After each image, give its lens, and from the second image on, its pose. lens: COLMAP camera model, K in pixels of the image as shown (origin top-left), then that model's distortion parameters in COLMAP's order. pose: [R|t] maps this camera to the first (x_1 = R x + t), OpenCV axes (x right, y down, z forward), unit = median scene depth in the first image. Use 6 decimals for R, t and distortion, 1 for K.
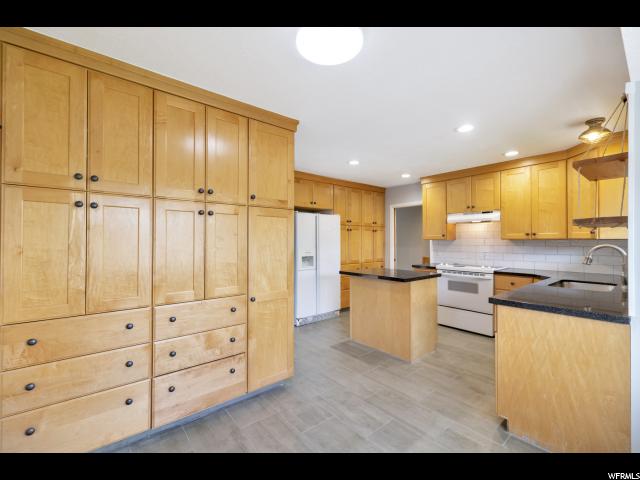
lens RADIAL K [[277.2, 0, 324.6], [0, 277.2, 238.7], [0, 0, 1]] dist [0.001666, 0.001385]
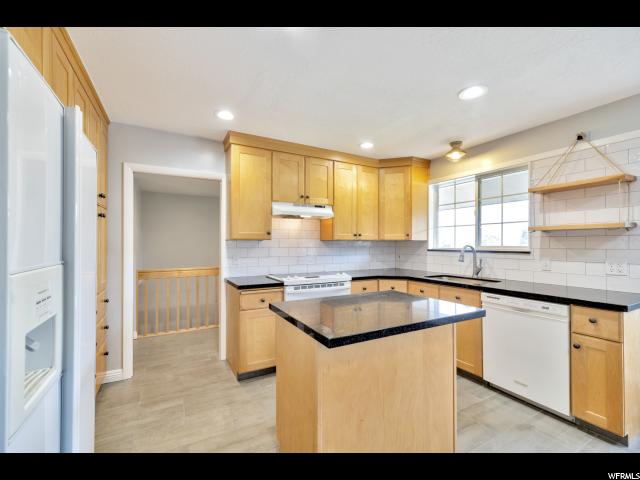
lens RADIAL K [[277.2, 0, 321.2], [0, 277.2, 240.0], [0, 0, 1]] dist [0.001666, 0.001385]
pose [[0.187969, 0.013095, 0.982088, -0.200876], [-0.008639, 0.999894, -0.011679, 0.011552], [-0.982137, -0.006289, 0.188062, 0.802601]]
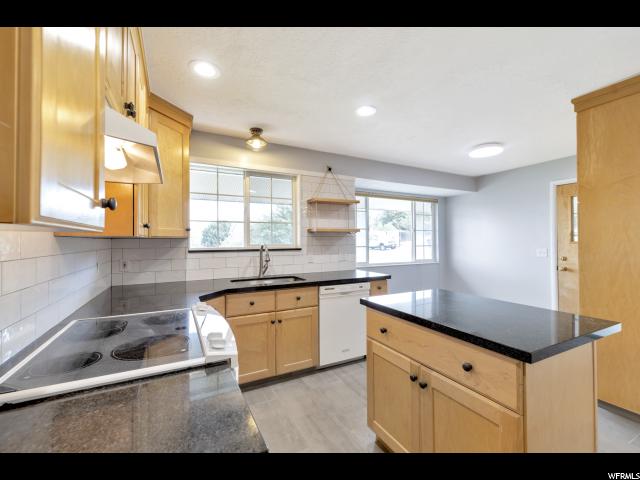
lens RADIAL K [[277.2, 0, 324.1], [0, 277.2, 239.9], [0, 0, 1]] dist [0.001666, 0.001385]
pose [[-0.979149, 0.008614, 0.202960, 0.291826], [0.005710, 0.999873, -0.014892, 0.014575], [-0.203062, -0.013423, -0.979074, 1.194417]]
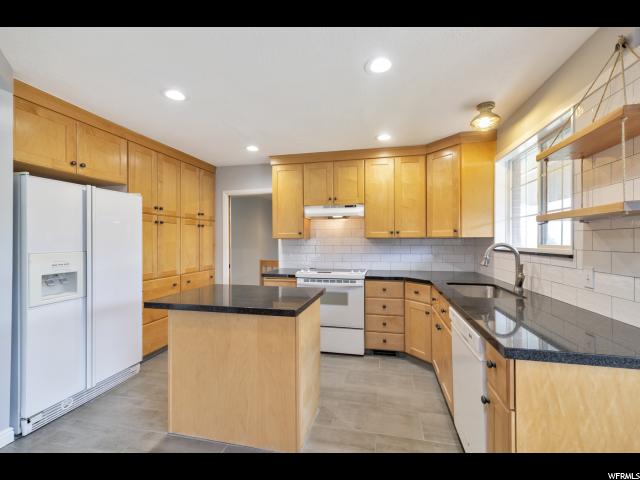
lens RADIAL K [[277.2, 0, 324.5], [0, 277.2, 239.5], [0, 0, 1]] dist [0.001666, 0.001385]
pose [[0.792288, 0.000487, 0.610148, 0.006540], [-0.001409, 0.999998, 0.001031, 0.005300], [-0.610146, -0.001677, 0.792287, 0.359245]]
